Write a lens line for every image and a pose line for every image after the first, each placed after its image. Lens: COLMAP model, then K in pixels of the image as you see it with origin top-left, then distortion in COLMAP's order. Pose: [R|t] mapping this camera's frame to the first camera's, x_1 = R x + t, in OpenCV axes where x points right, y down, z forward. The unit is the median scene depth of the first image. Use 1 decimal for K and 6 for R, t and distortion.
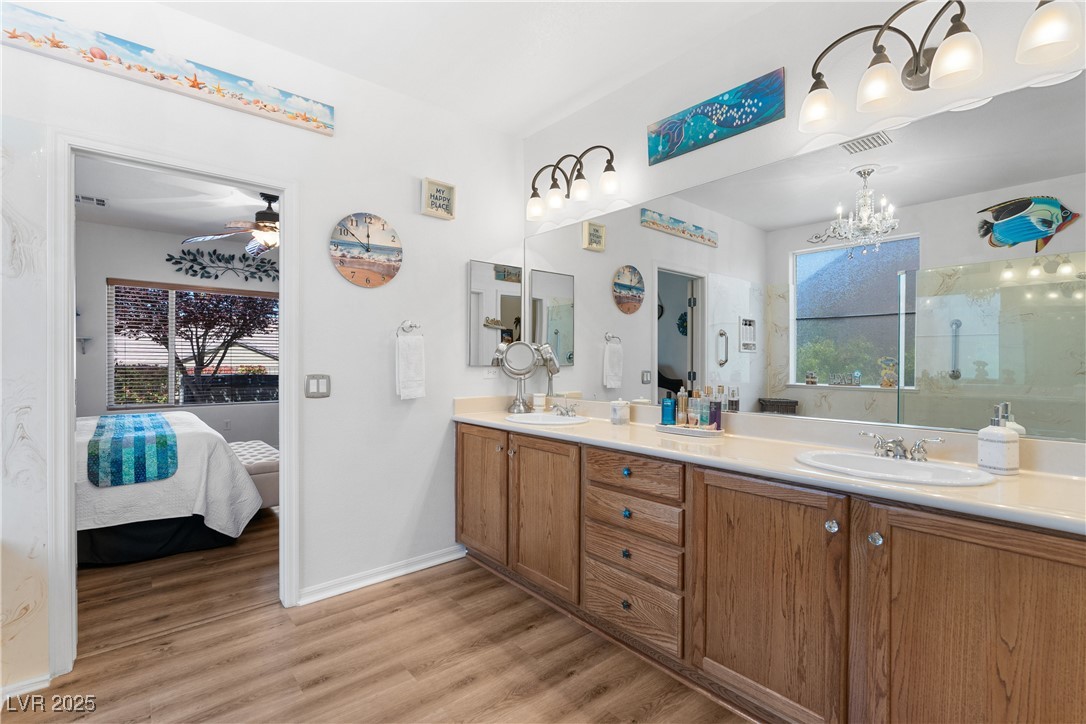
lens RADIAL K [[502.9, 0, 564.8], [0, 502.9, 372.9], [0, 0, 1]] dist [-0.001452, 0.000097]
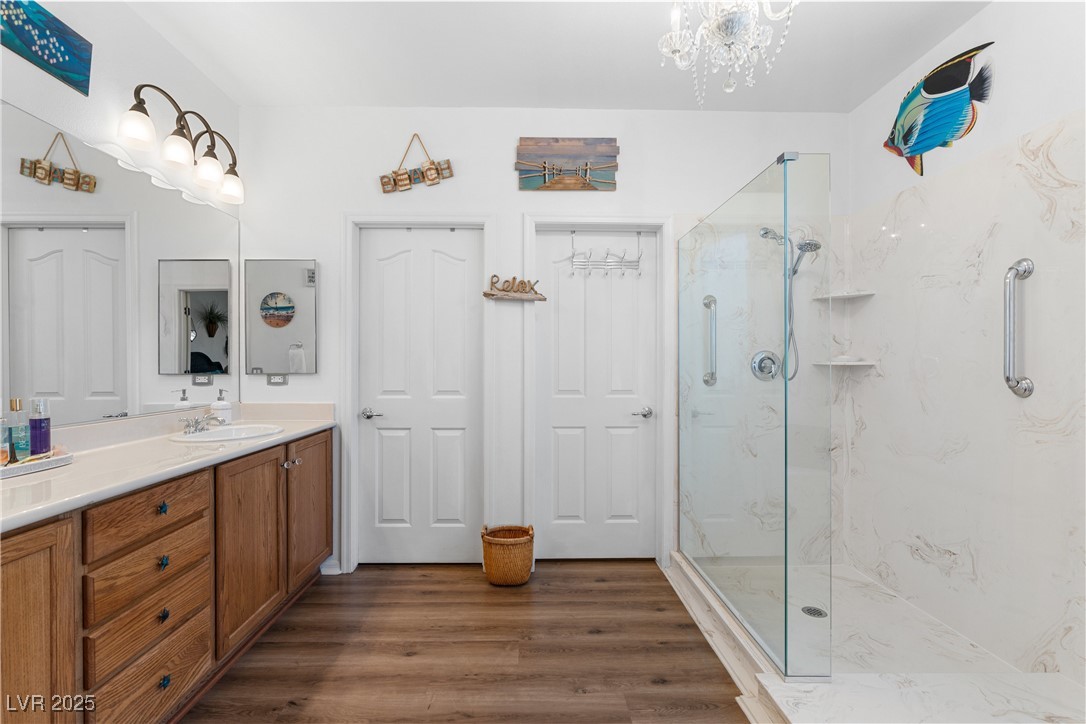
lens RADIAL K [[486.5, 0, 534.0], [0, 486.5, 366.7], [0, 0, 1]] dist [-0.004127, 0.000505]
pose [[-0.755135, -0.007703, 0.655525, -0.730977], [0.011067, 0.999639, 0.024495, -0.027791], [-0.655476, 0.025752, -0.754777, 1.101152]]
